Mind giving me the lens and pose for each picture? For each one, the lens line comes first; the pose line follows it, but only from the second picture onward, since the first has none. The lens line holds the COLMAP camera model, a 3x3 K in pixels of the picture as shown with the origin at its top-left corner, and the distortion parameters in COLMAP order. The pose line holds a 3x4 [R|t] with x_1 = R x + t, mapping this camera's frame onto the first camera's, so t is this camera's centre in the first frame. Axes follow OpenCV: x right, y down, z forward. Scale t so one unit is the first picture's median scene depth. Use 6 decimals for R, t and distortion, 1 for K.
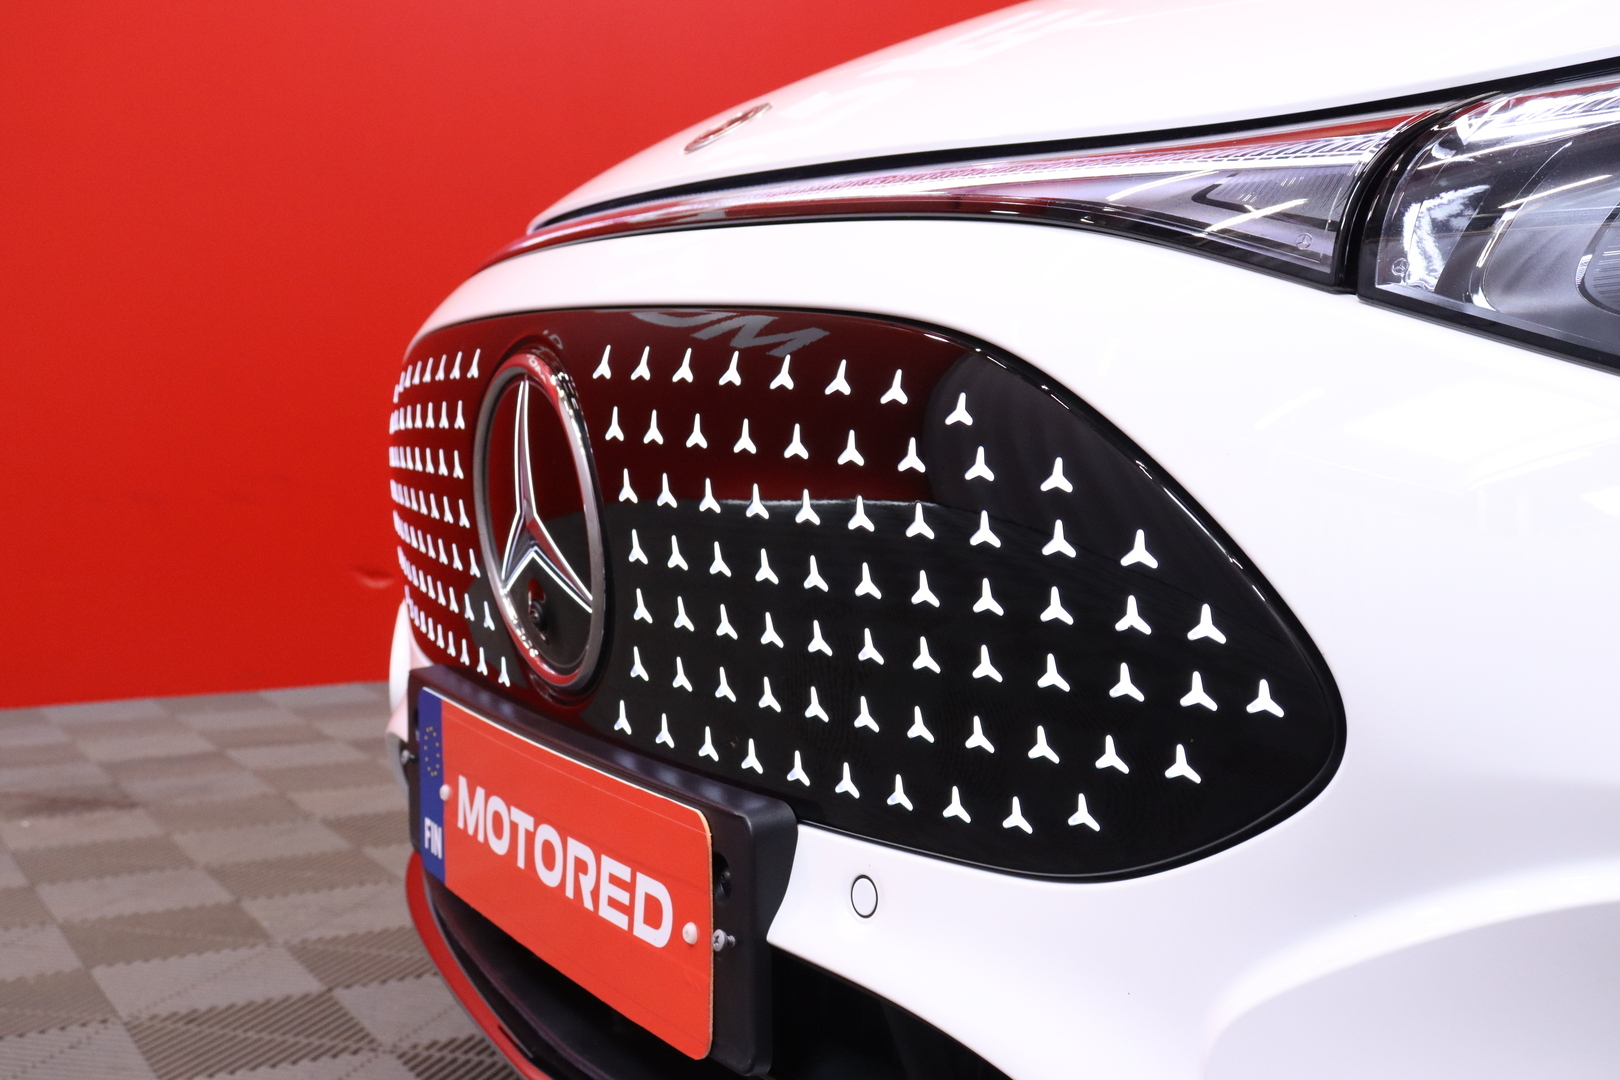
lens RADIAL K [[2037.9, 0, 810.0], [0, 2037.9, 540.0], [0, 0, 1]] dist [0.039067, 0.008046]
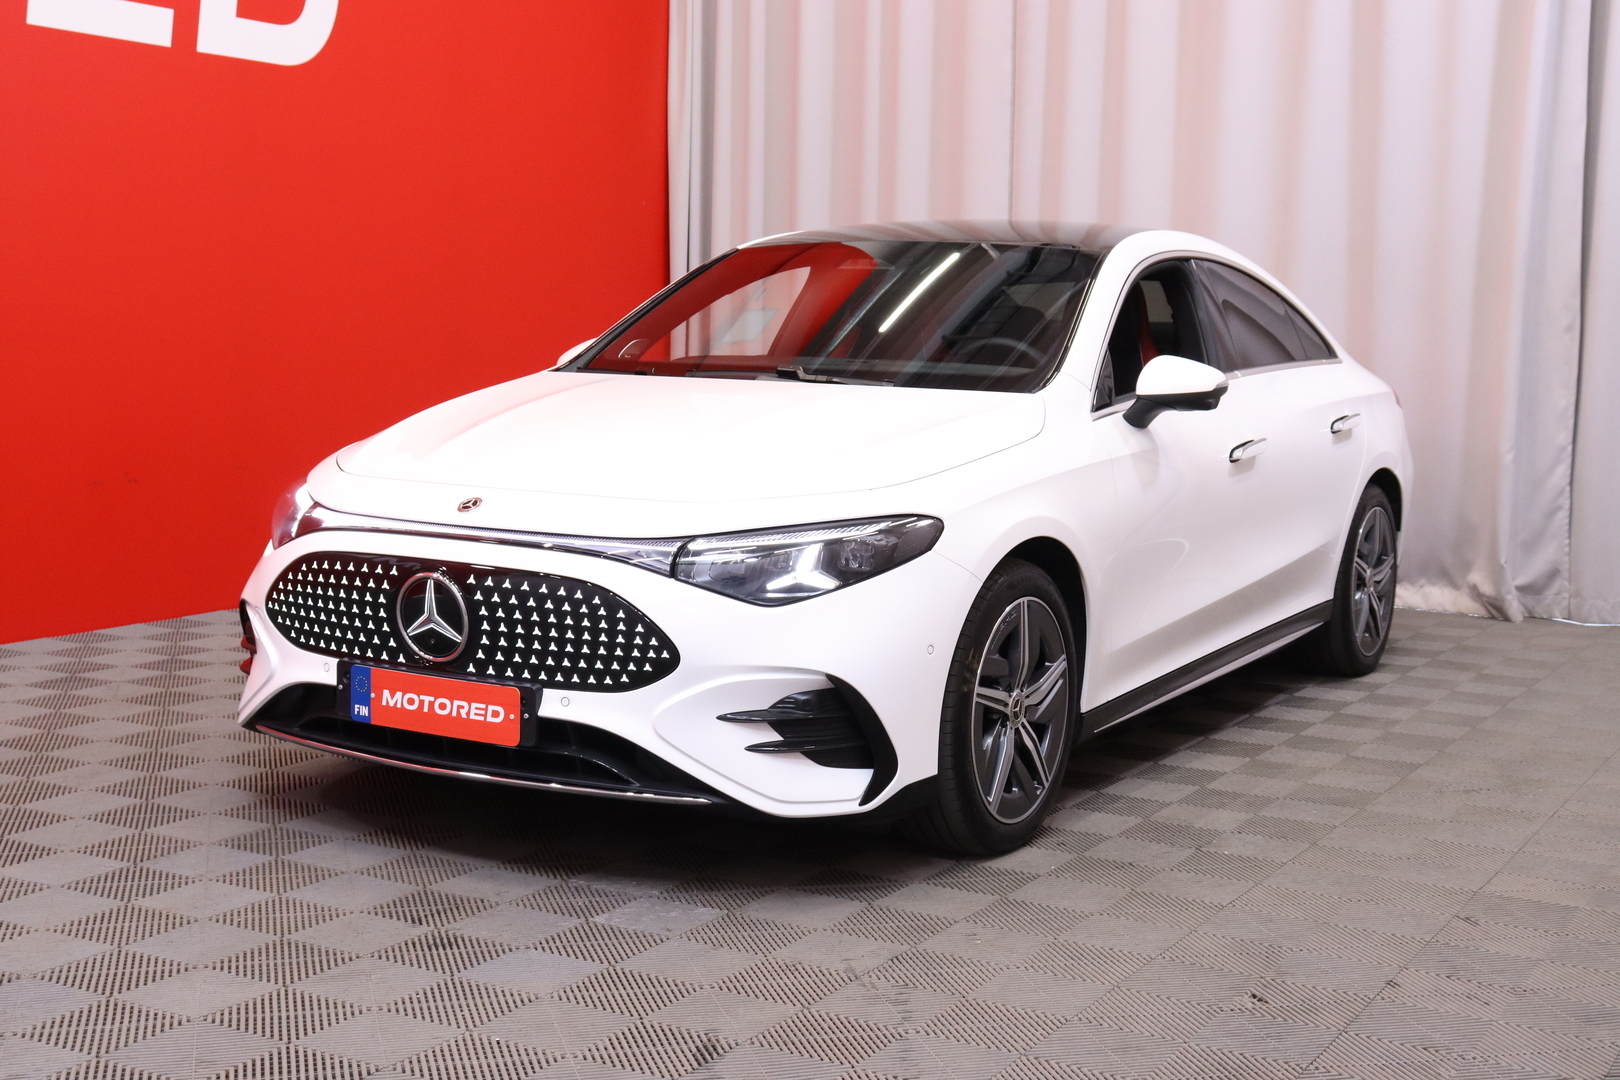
lens RADIAL K [[2037.9, 0, 810.0], [0, 2037.9, 540.0], [0, 0, 1]] dist [0.039067, 0.008046]
pose [[0.847991, -0.037234, 0.528701, -1.846922], [0.016767, 0.998915, 0.043457, -0.365407], [-0.529746, -0.027986, 0.847695, -3.055168]]
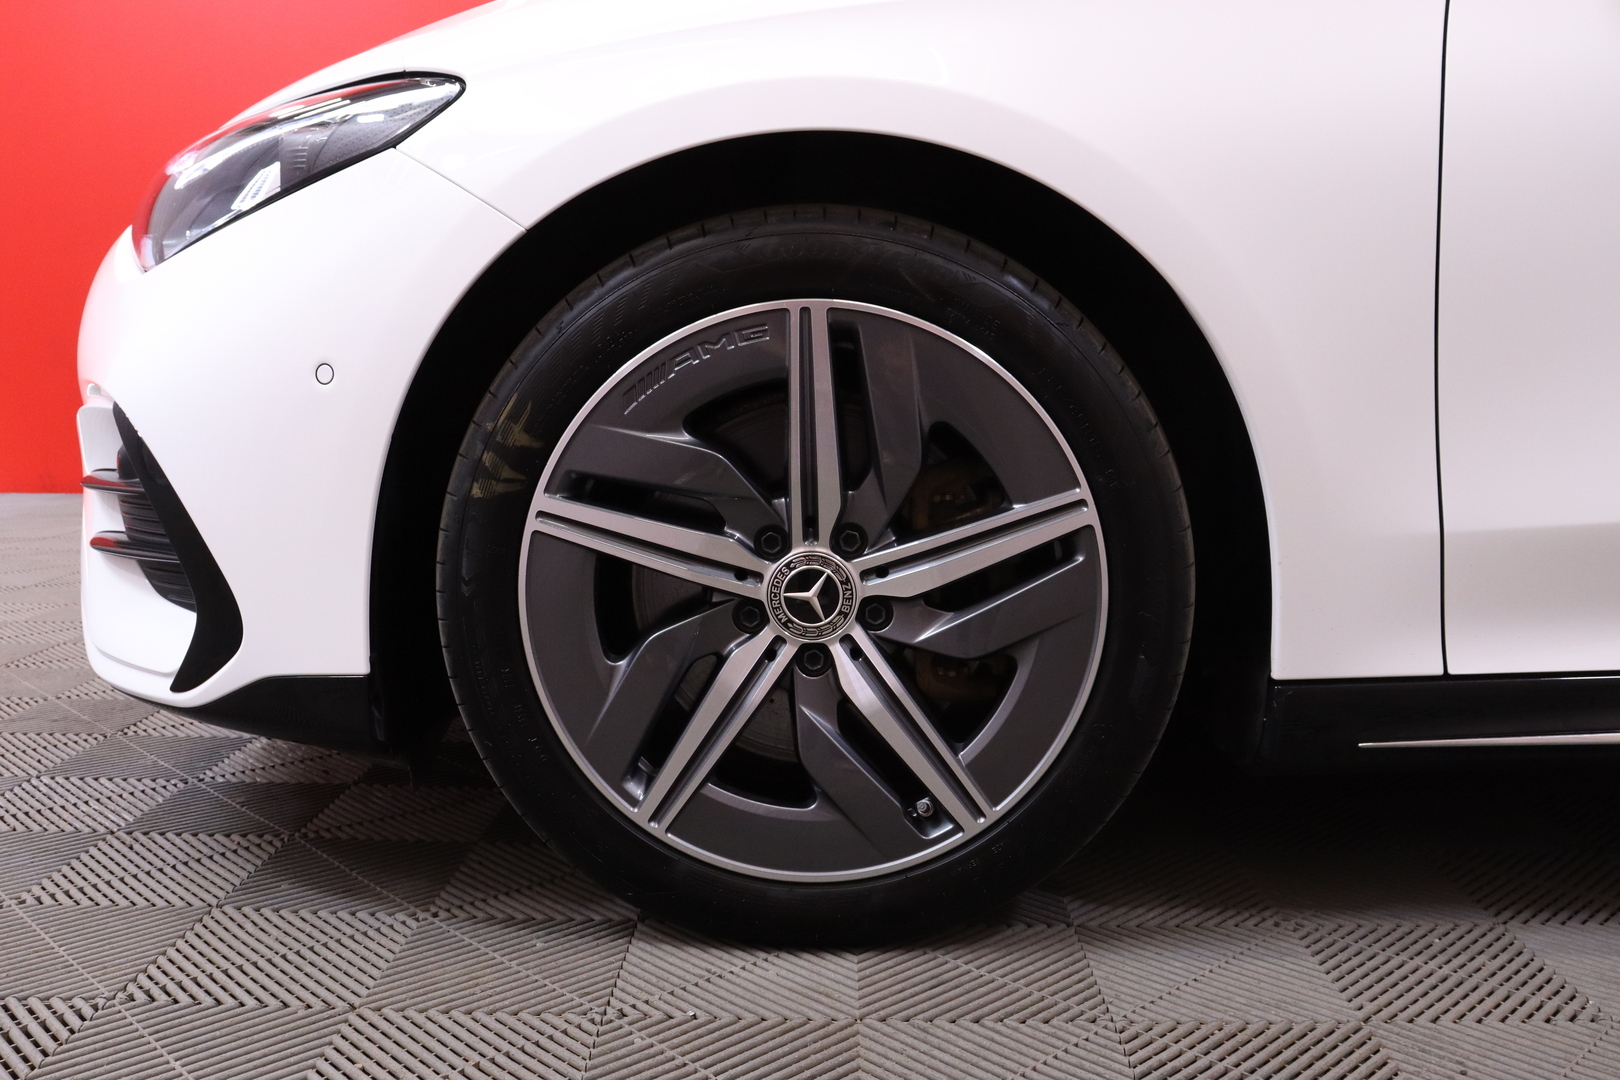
lens RADIAL K [[1348.0, 0, 810.0], [0, 1348.0, 540.0], [0, 0, 1]] dist [-0.083384, -0.000440]
pose [[0.871178, 0.055445, -0.487826, 1.800996], [-0.043743, 0.998417, 0.035360, 0.172355], [0.489014, -0.009466, 0.872225, -0.243689]]
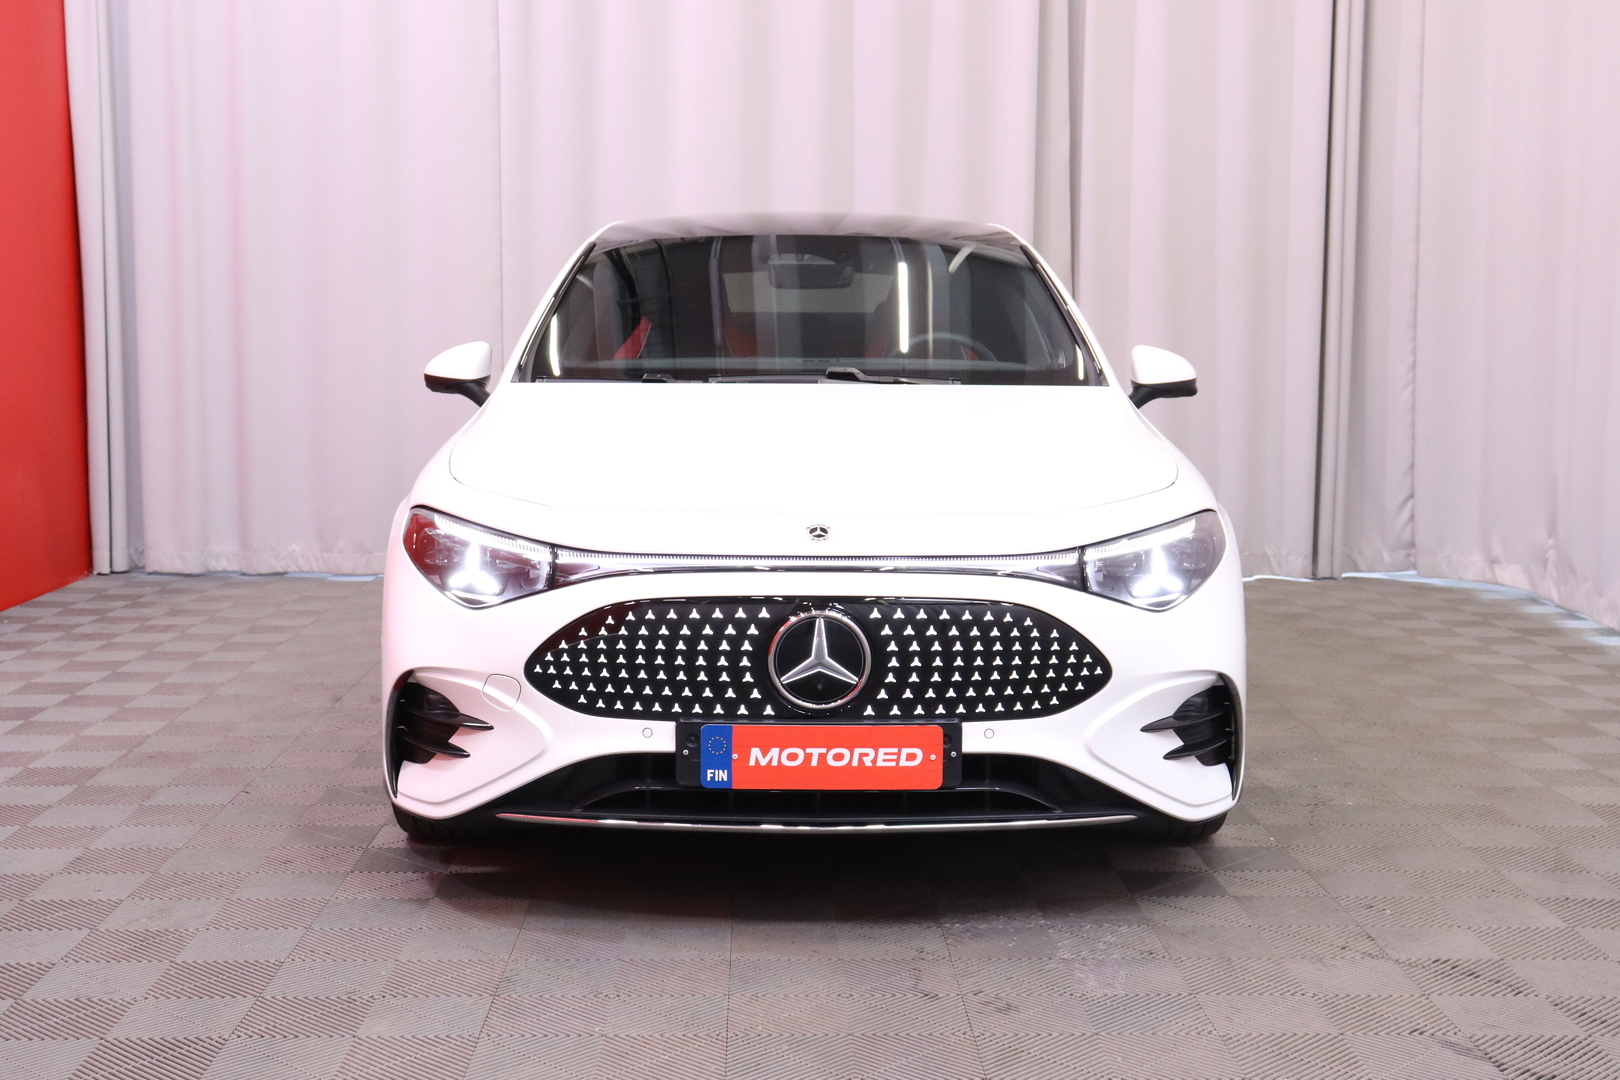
lens RADIAL K [[2037.9, 0, 810.0], [0, 2037.9, 540.0], [0, 0, 1]] dist [0.039067, 0.008046]
pose [[0.453044, -0.095143, 0.886397, -3.761754], [0.064855, 0.995172, 0.073670, -0.550467], [-0.889126, 0.024112, 0.457027, -0.615924]]
